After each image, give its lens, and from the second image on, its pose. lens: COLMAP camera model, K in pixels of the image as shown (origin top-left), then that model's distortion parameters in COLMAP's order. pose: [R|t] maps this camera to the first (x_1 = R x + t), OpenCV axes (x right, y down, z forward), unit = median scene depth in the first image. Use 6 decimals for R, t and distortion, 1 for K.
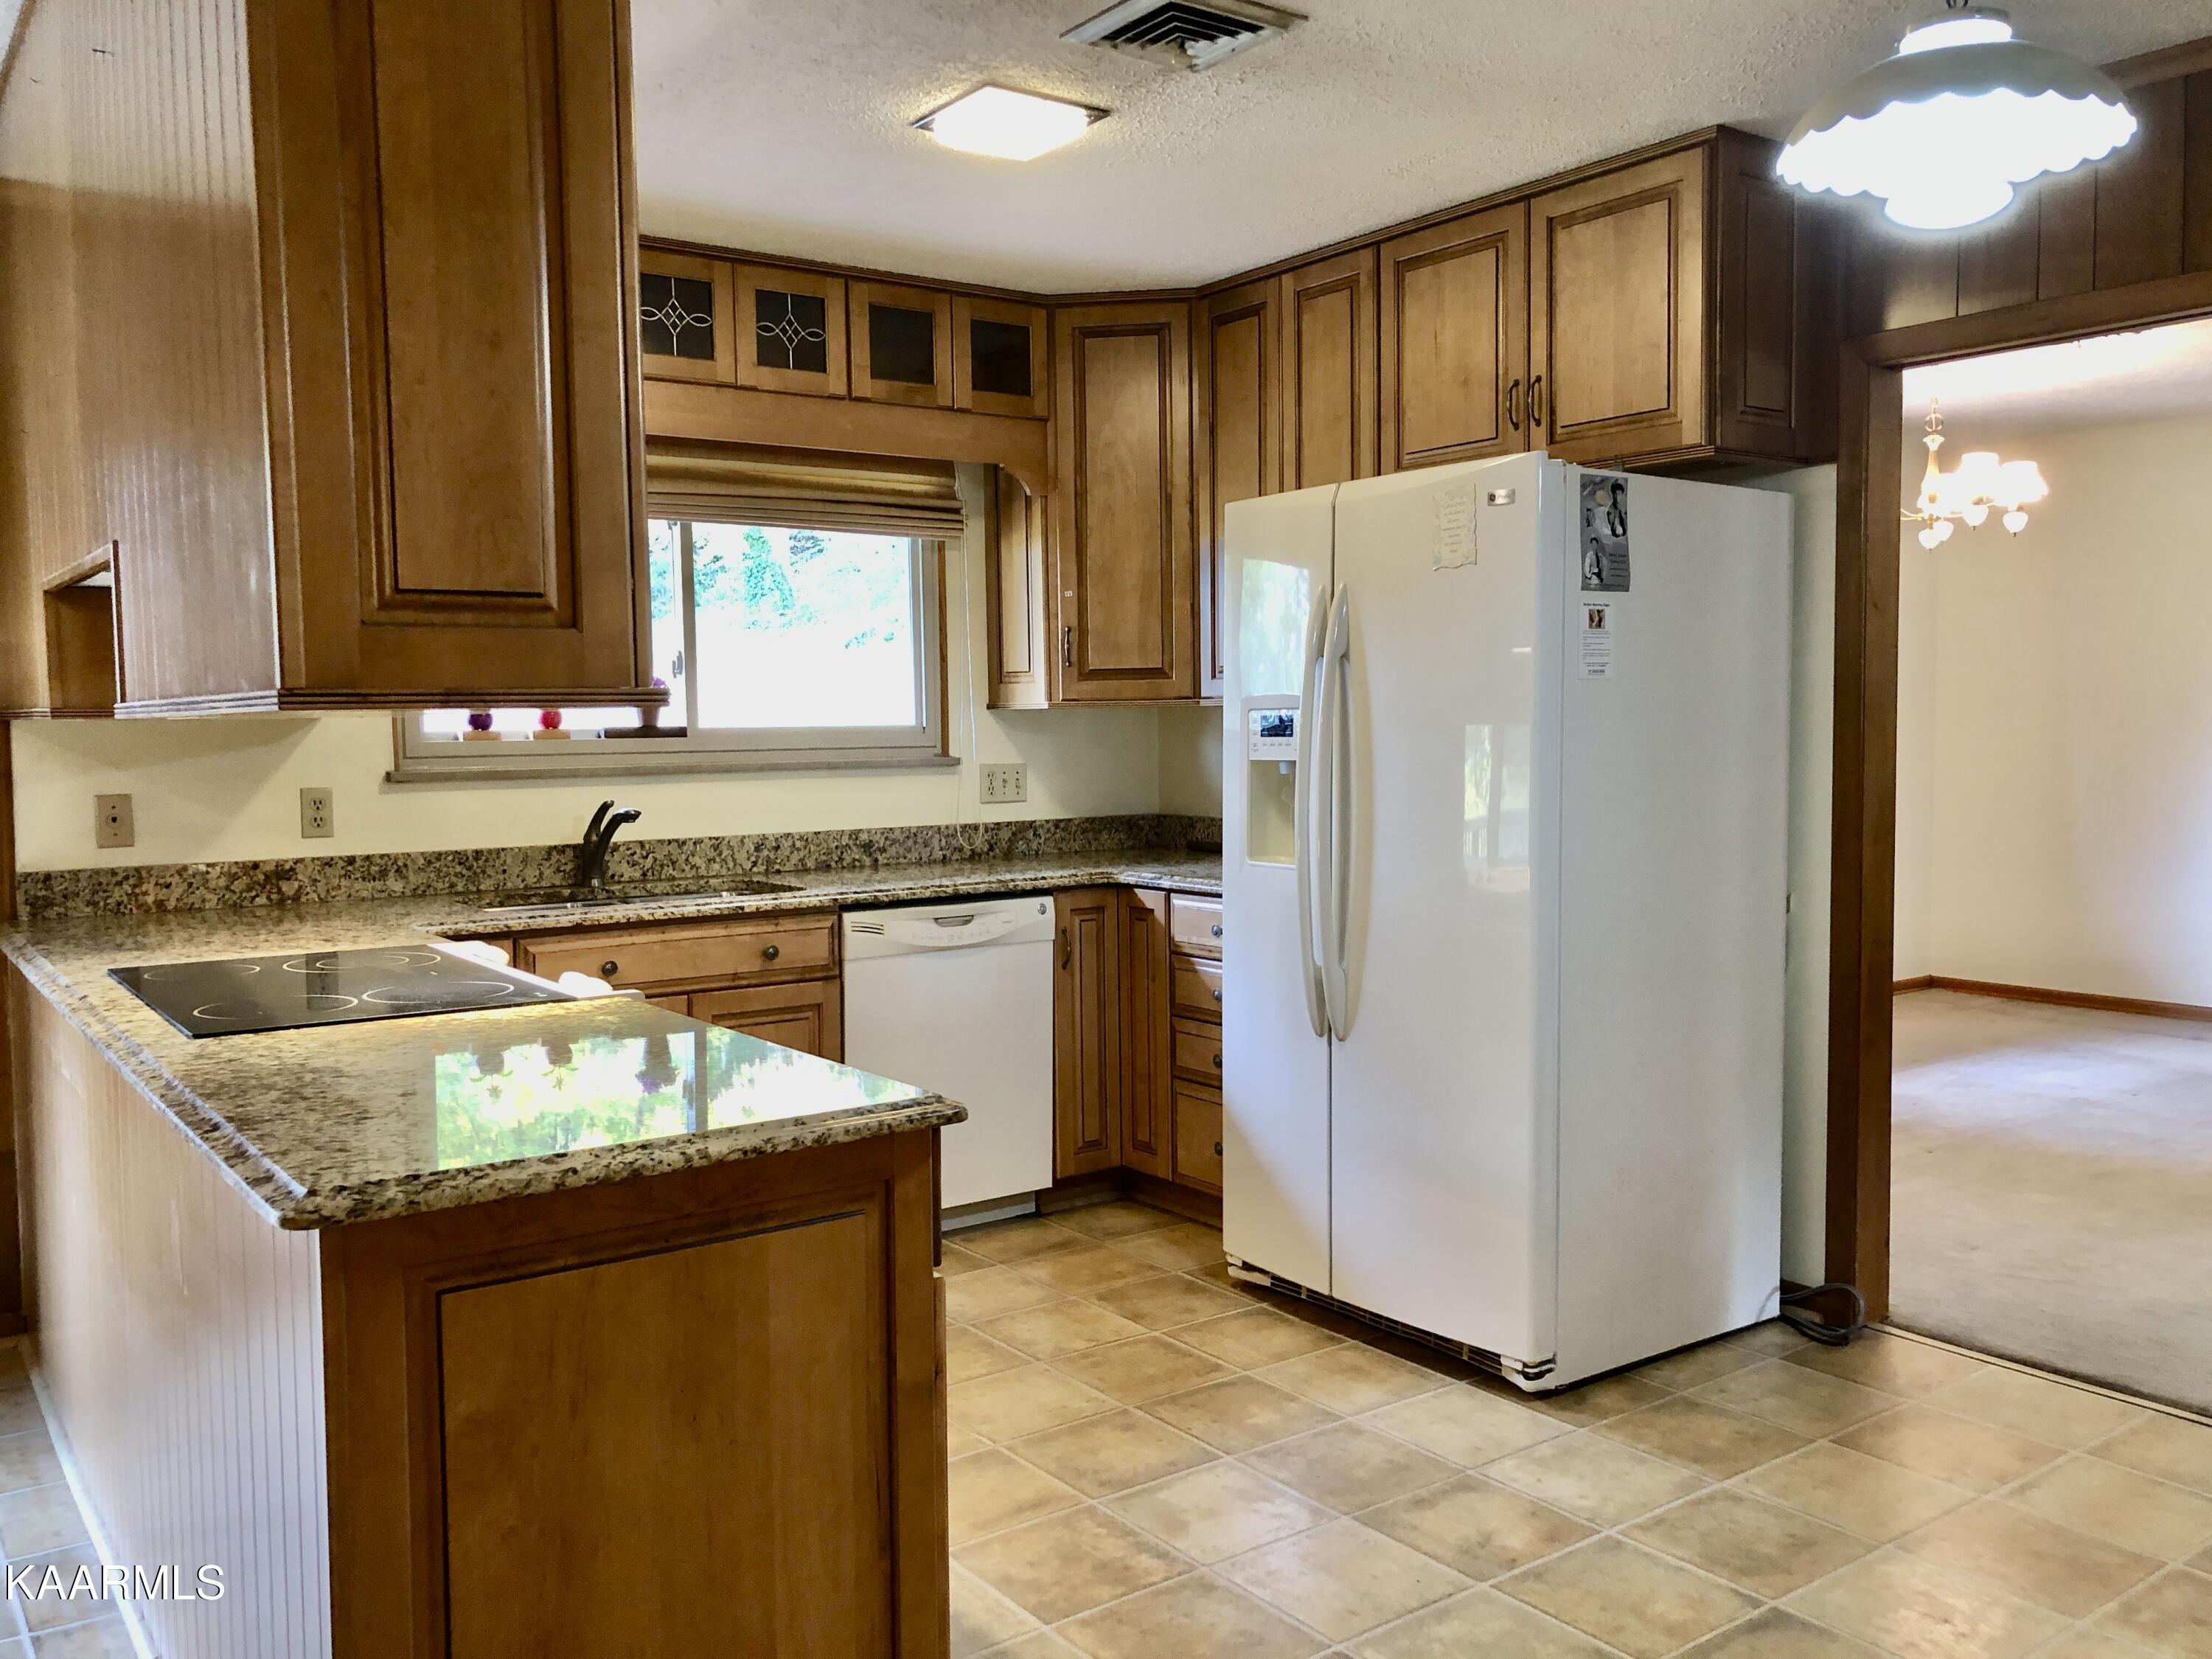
lens RADIAL K [[1825.0, 0, 1106.9], [0, 1825.0, 825.4], [0, 0, 1]] dist [0.007515, -0.019029]
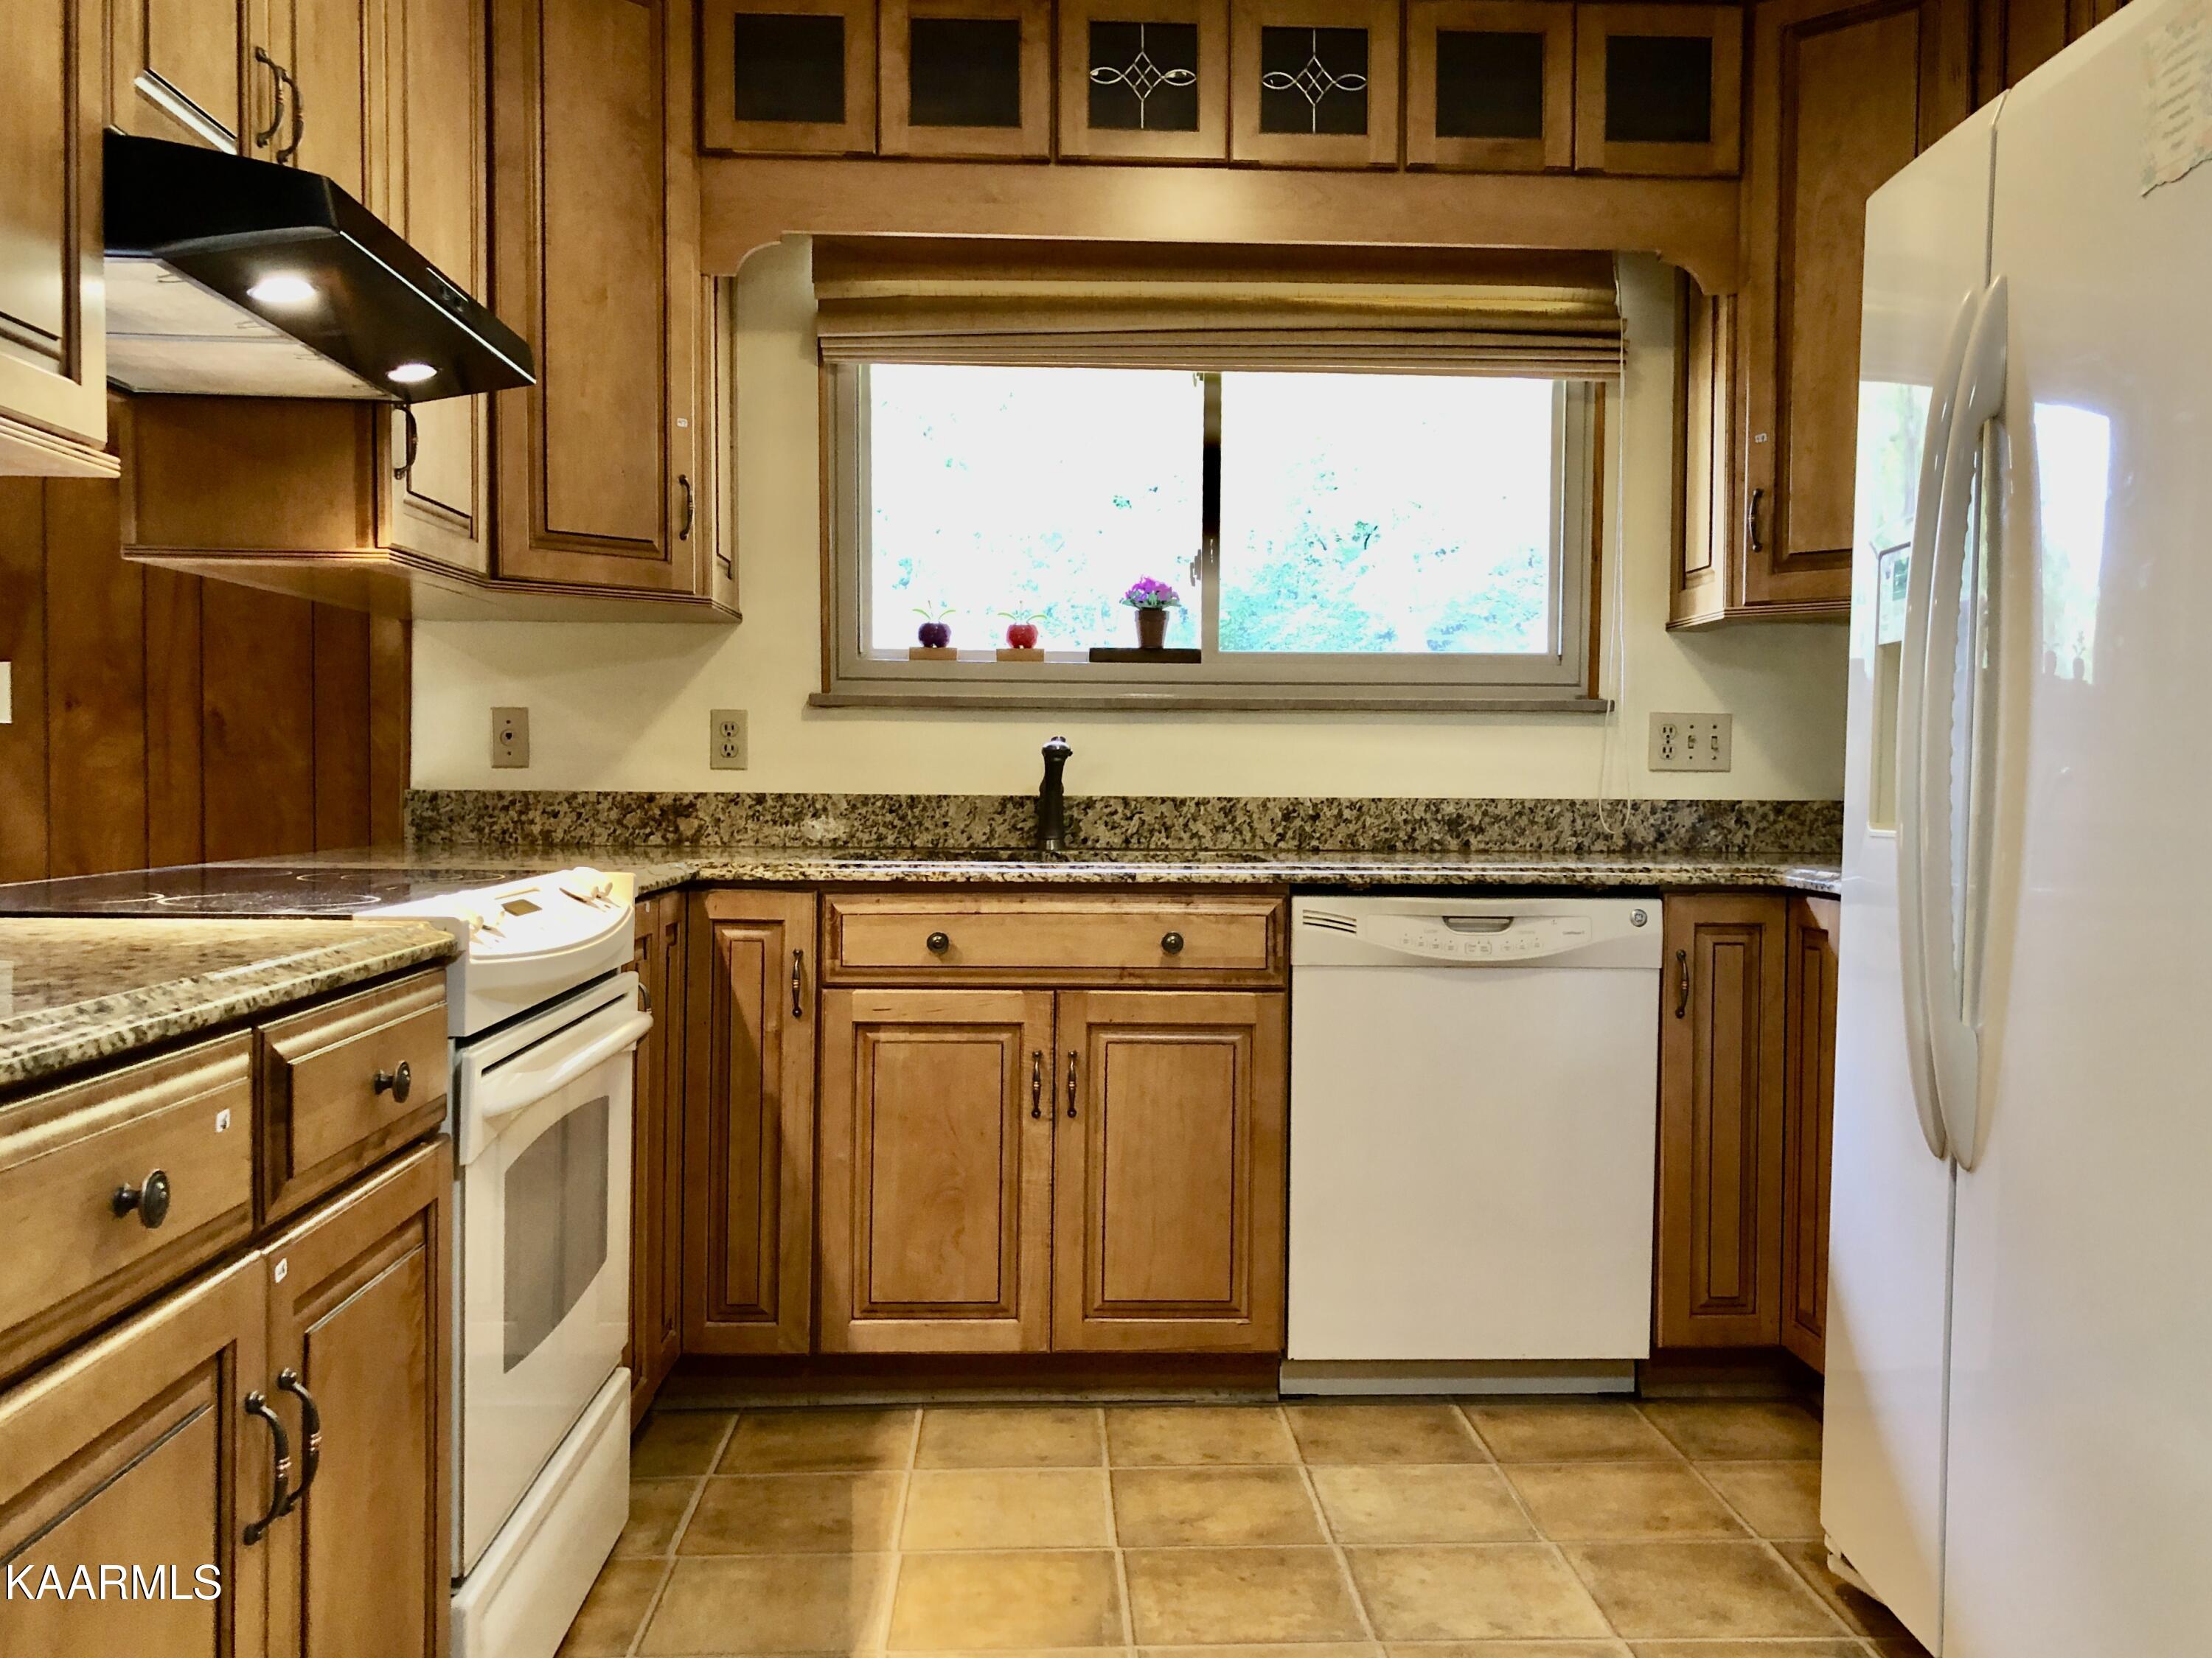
lens RADIAL K [[1927.1, 0, 1100.4], [0, 1927.1, 840.9], [0, 0, 1]] dist [-0.003388, -0.049791]
pose [[0.824203, 0.037863, -0.565027, 0.189132], [-0.052832, 0.998552, -0.010151, 0.035930], [0.563824, 0.038218, 0.825010, 0.342116]]
